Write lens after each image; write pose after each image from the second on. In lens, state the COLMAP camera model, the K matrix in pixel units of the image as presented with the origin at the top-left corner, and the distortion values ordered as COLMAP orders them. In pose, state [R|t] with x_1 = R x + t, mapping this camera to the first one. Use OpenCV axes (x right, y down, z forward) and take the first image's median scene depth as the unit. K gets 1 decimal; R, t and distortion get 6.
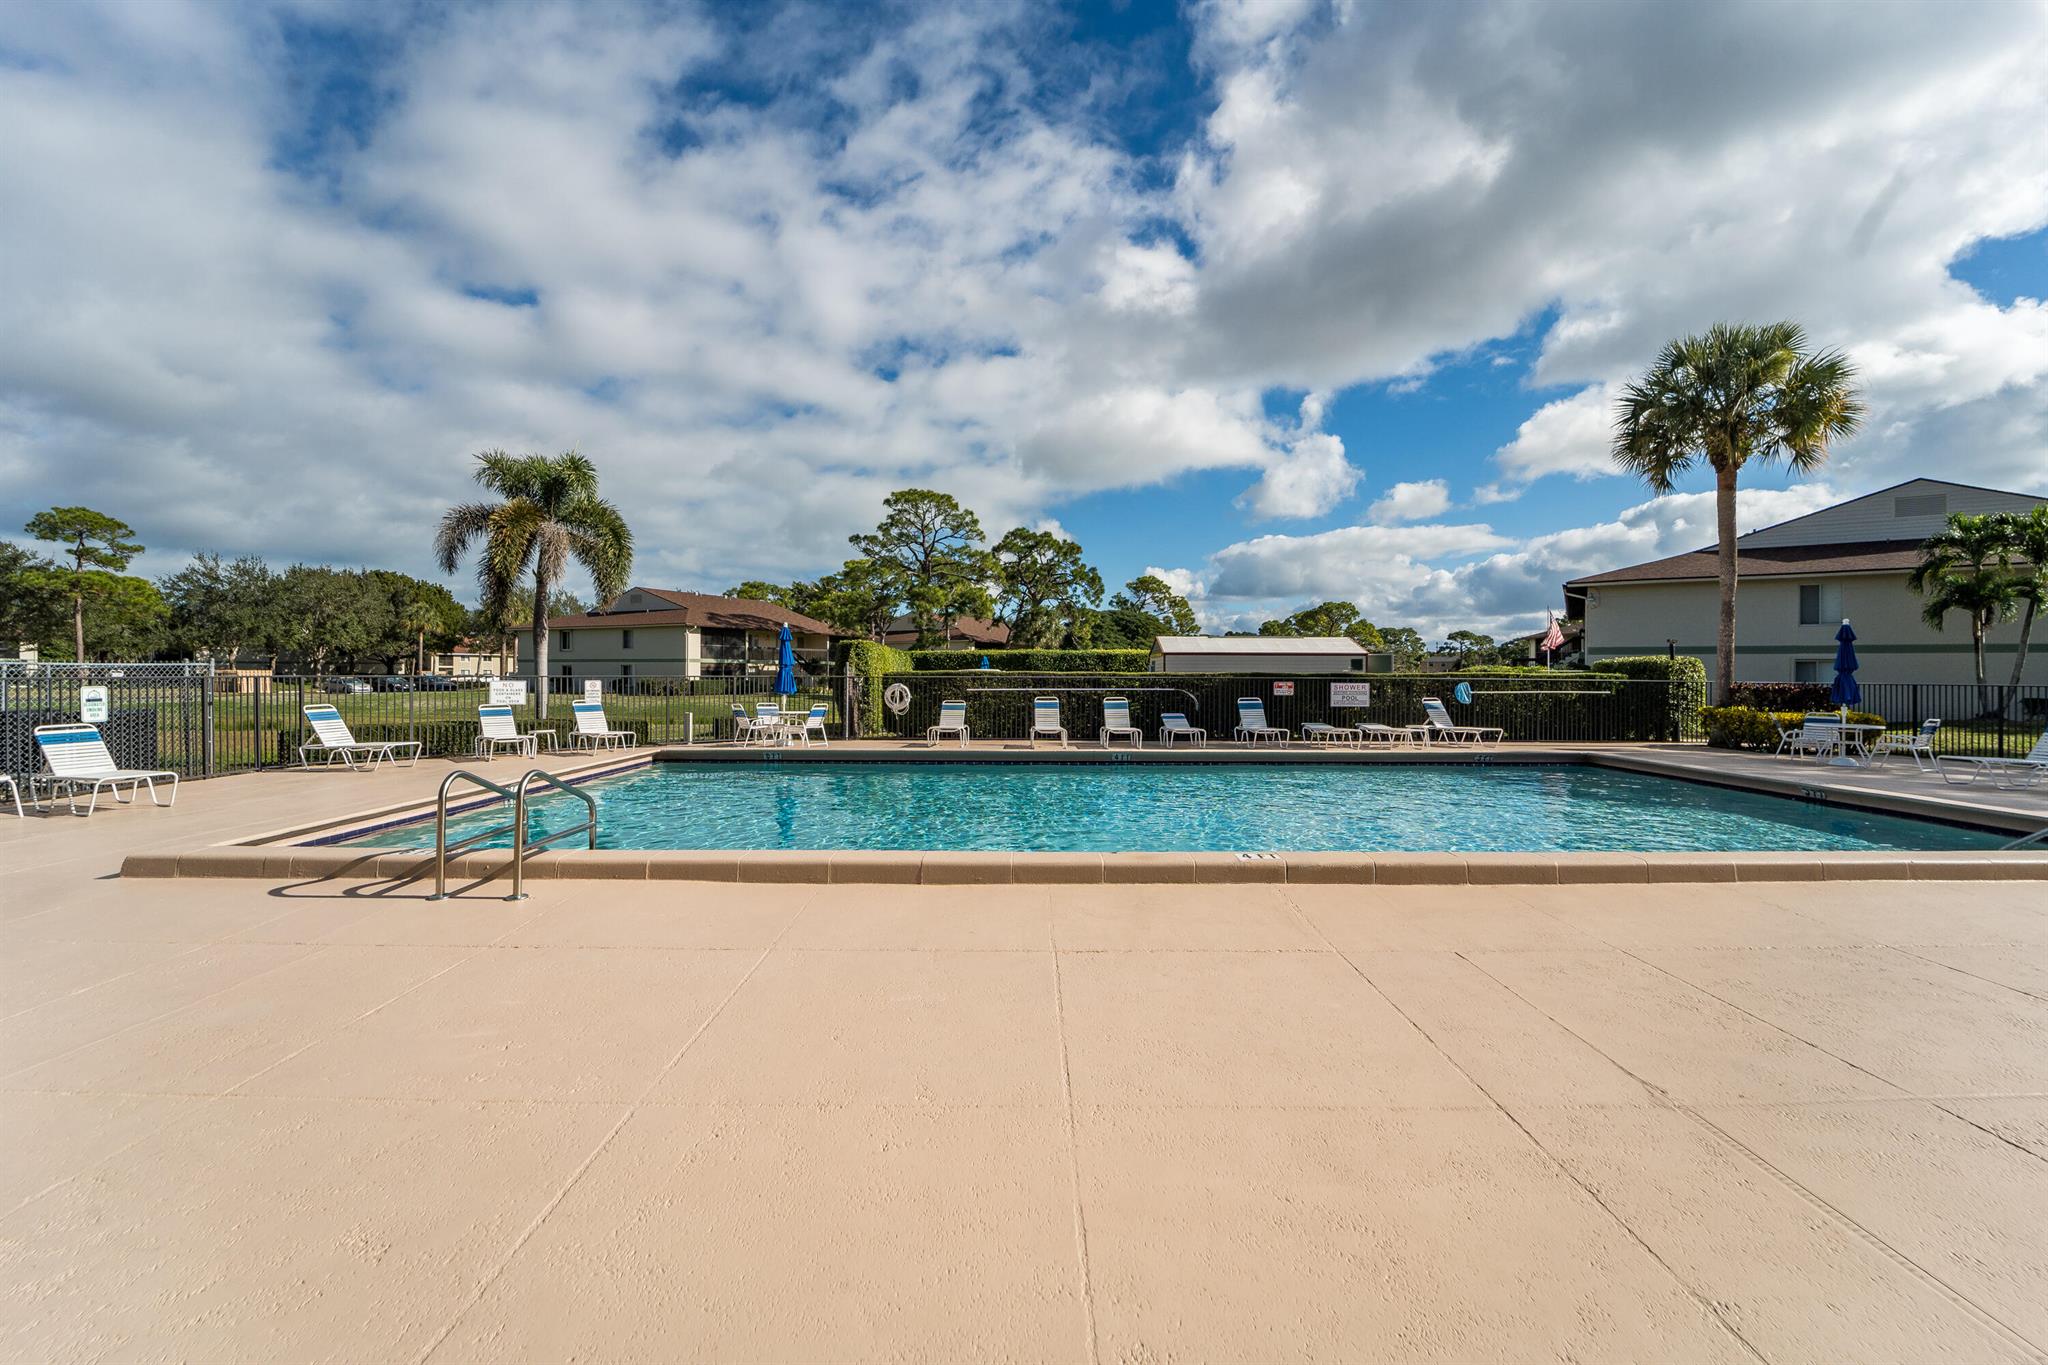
lens RADIAL K [[829.7, 0, 1024.6], [0, 829.7, 673.0], [0, 0, 1]] dist [-0.014778, -0.000717]
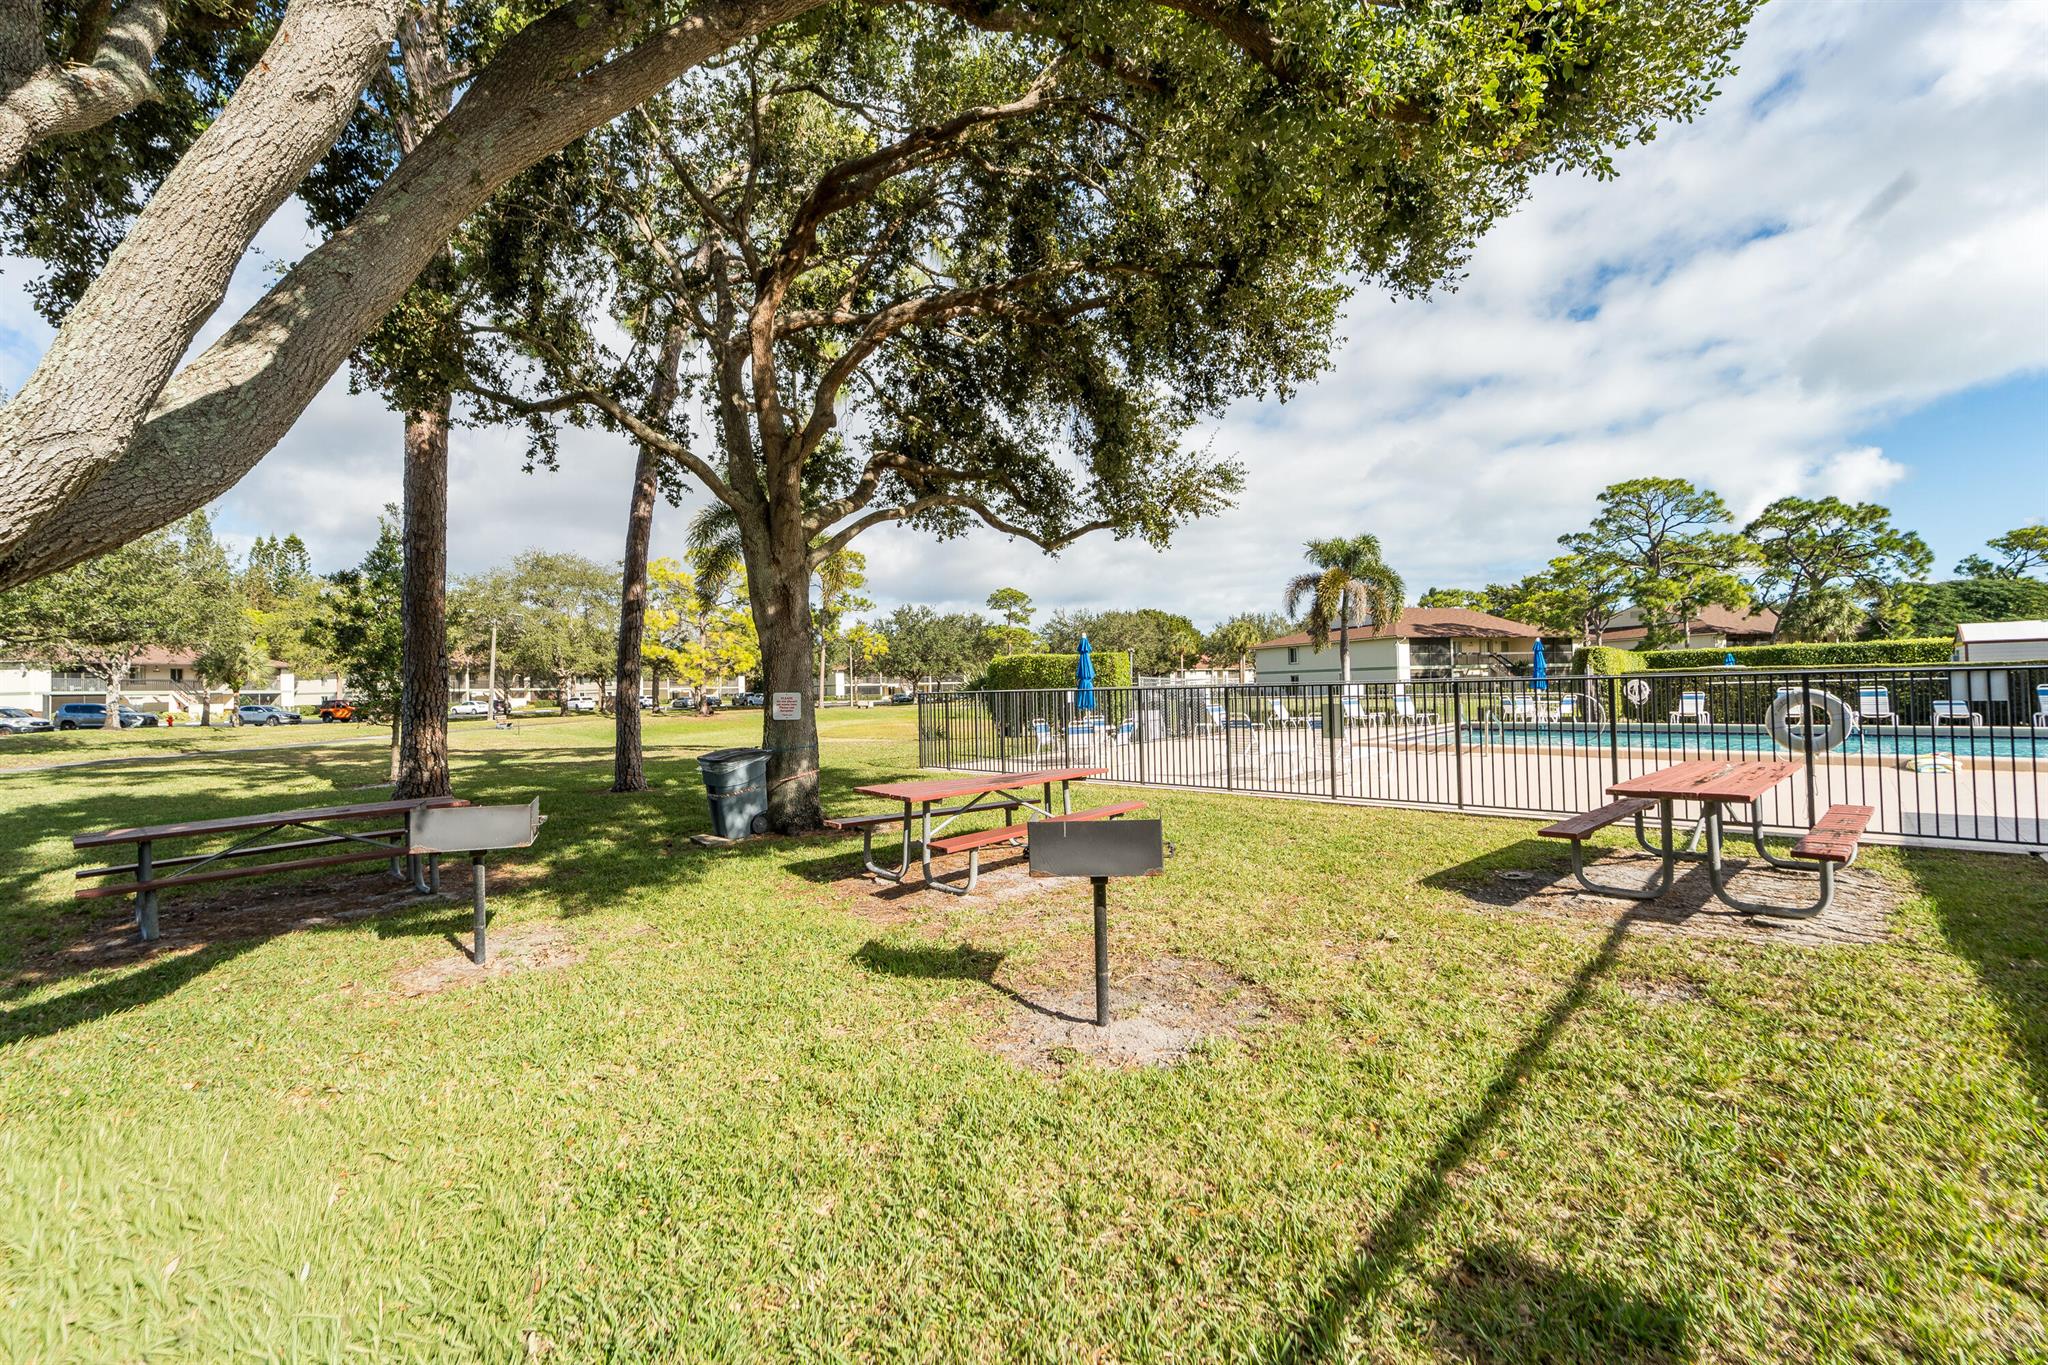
lens RADIAL K [[829.7, 0, 1024.6], [0, 829.7, 673.0], [0, 0, 1]] dist [-0.014778, -0.000717]
pose [[0.715493, -0.032982, -0.697841, 0.015851], [0.026507, 0.999447, -0.020059, 0.000813], [0.698117, -0.004145, 0.715971, -0.157942]]
